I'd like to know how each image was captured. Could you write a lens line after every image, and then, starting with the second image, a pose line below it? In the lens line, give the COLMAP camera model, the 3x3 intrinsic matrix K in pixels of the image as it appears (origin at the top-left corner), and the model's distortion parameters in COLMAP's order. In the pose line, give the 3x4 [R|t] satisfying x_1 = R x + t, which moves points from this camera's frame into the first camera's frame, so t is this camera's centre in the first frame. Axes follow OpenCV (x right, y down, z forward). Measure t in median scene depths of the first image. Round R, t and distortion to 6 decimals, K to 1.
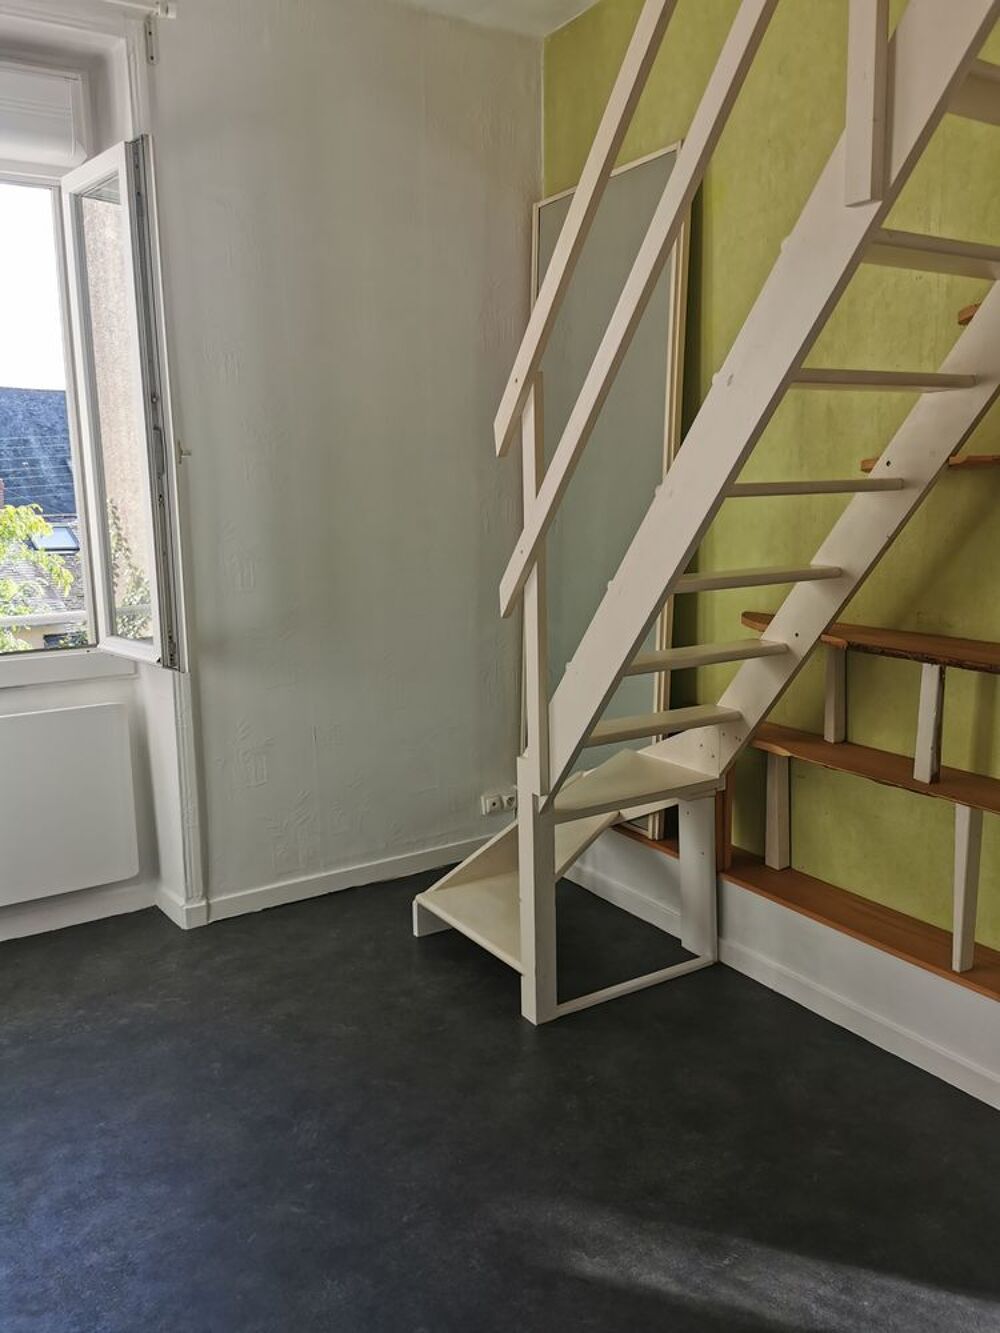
lens RADIAL K [[1044.6, 0, 498.4], [0, 1044.6, 657.0], [0, 0, 1]] dist [0.063613, -0.077030]
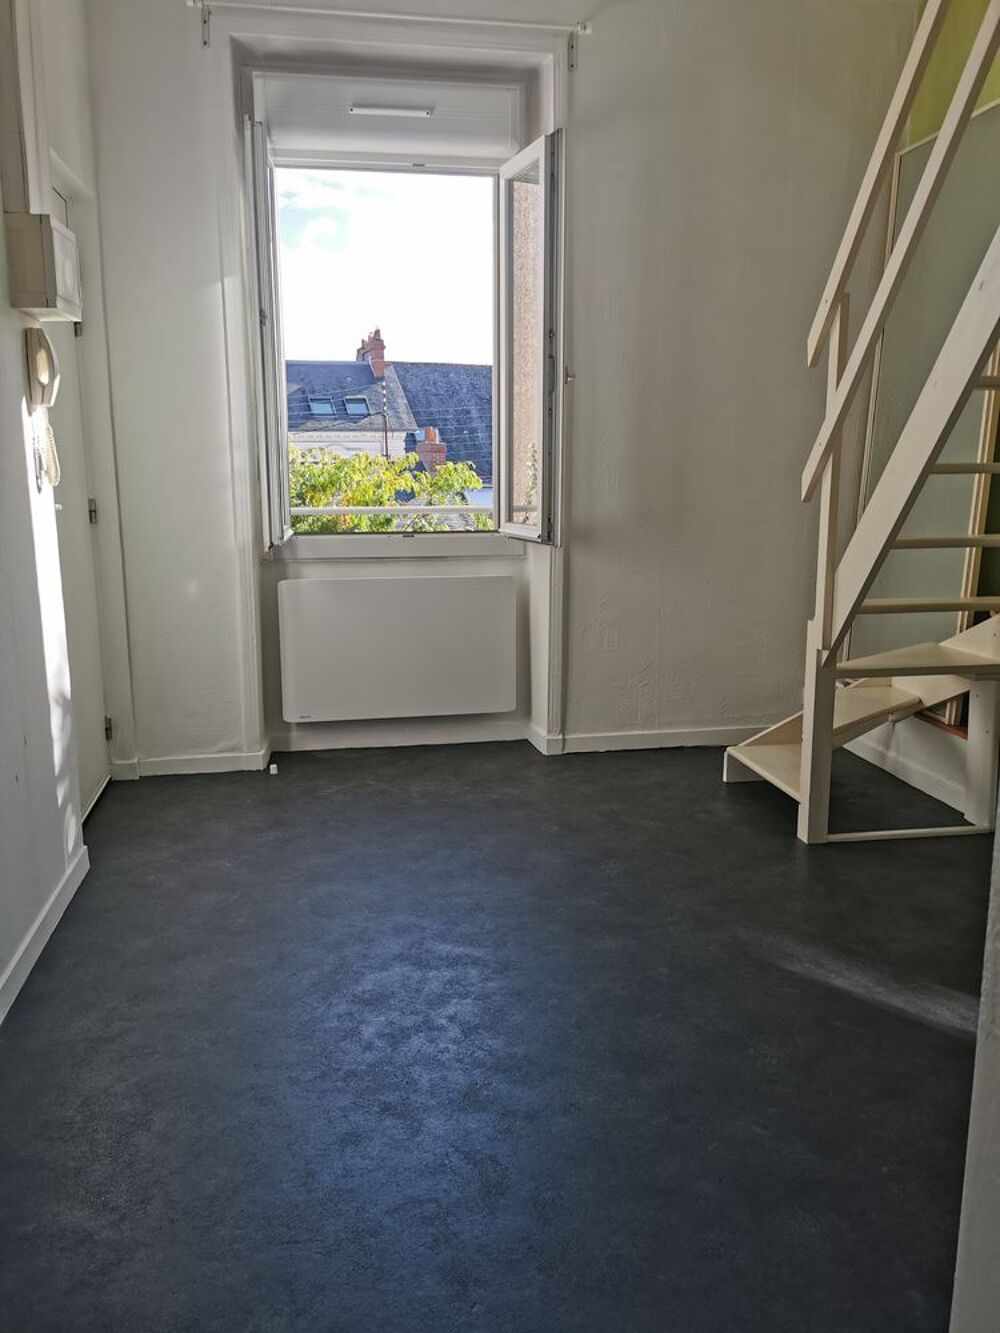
lens RADIAL K [[1044.6, 0, 498.4], [0, 1044.6, 657.0], [0, 0, 1]] dist [0.063613, -0.077030]
pose [[0.926663, 0.085263, -0.366095, 0.120555], [-0.075428, 0.996303, 0.041115, 0.103218], [0.368247, -0.010486, 0.929669, -0.234378]]
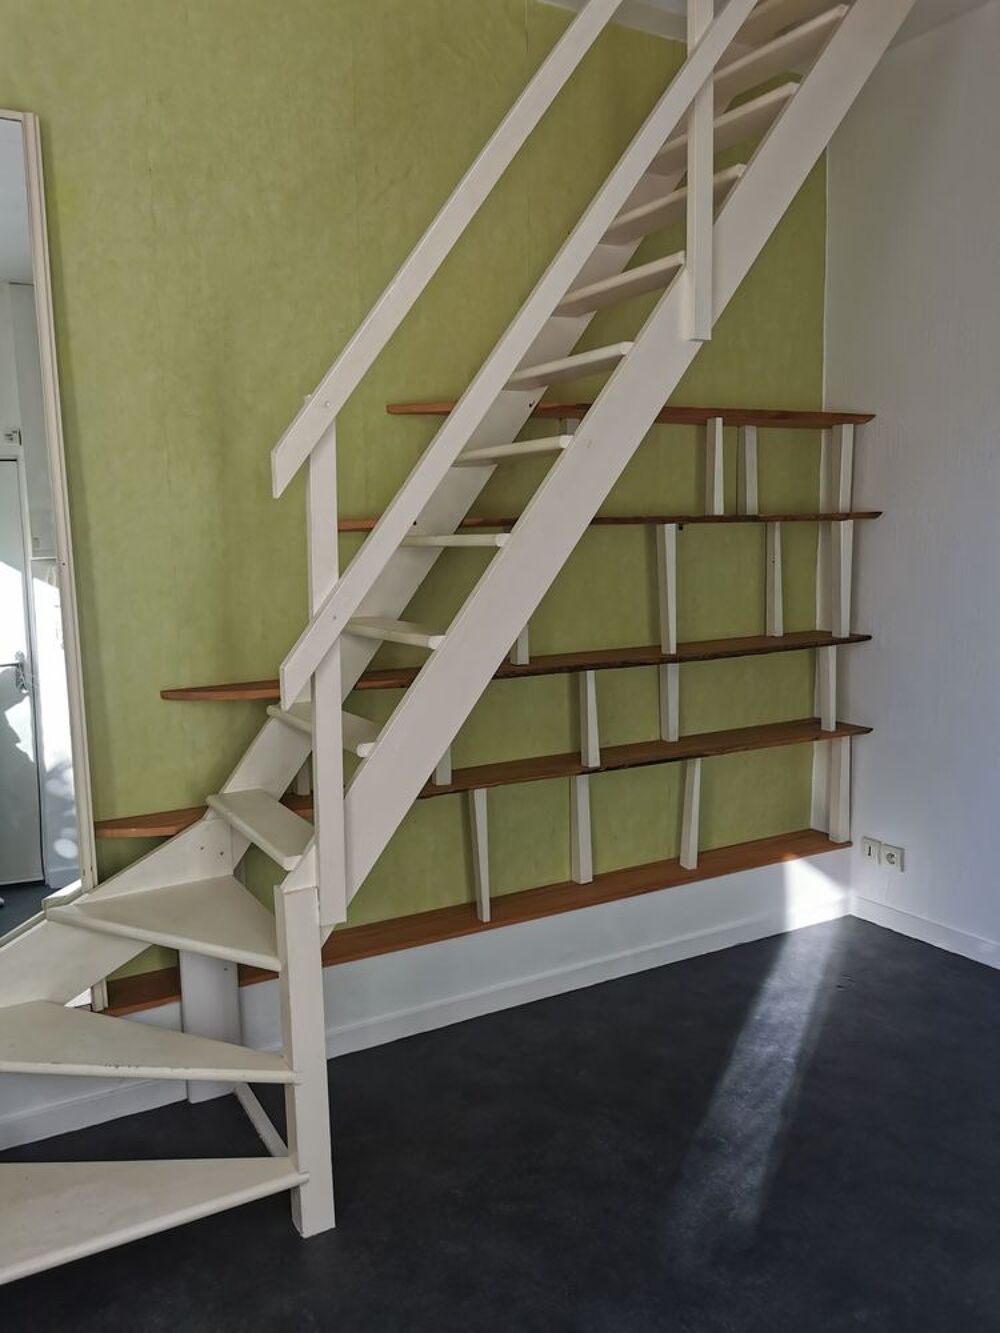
lens RADIAL K [[1044.6, 0, 498.4], [0, 1044.6, 657.0], [0, 0, 1]] dist [0.063613, -0.077030]
pose [[0.050730, -0.103388, 0.993347, -0.640743], [0.187069, 0.978007, 0.092238, -0.104343], [-0.981036, 0.181145, 0.068955, 0.692938]]
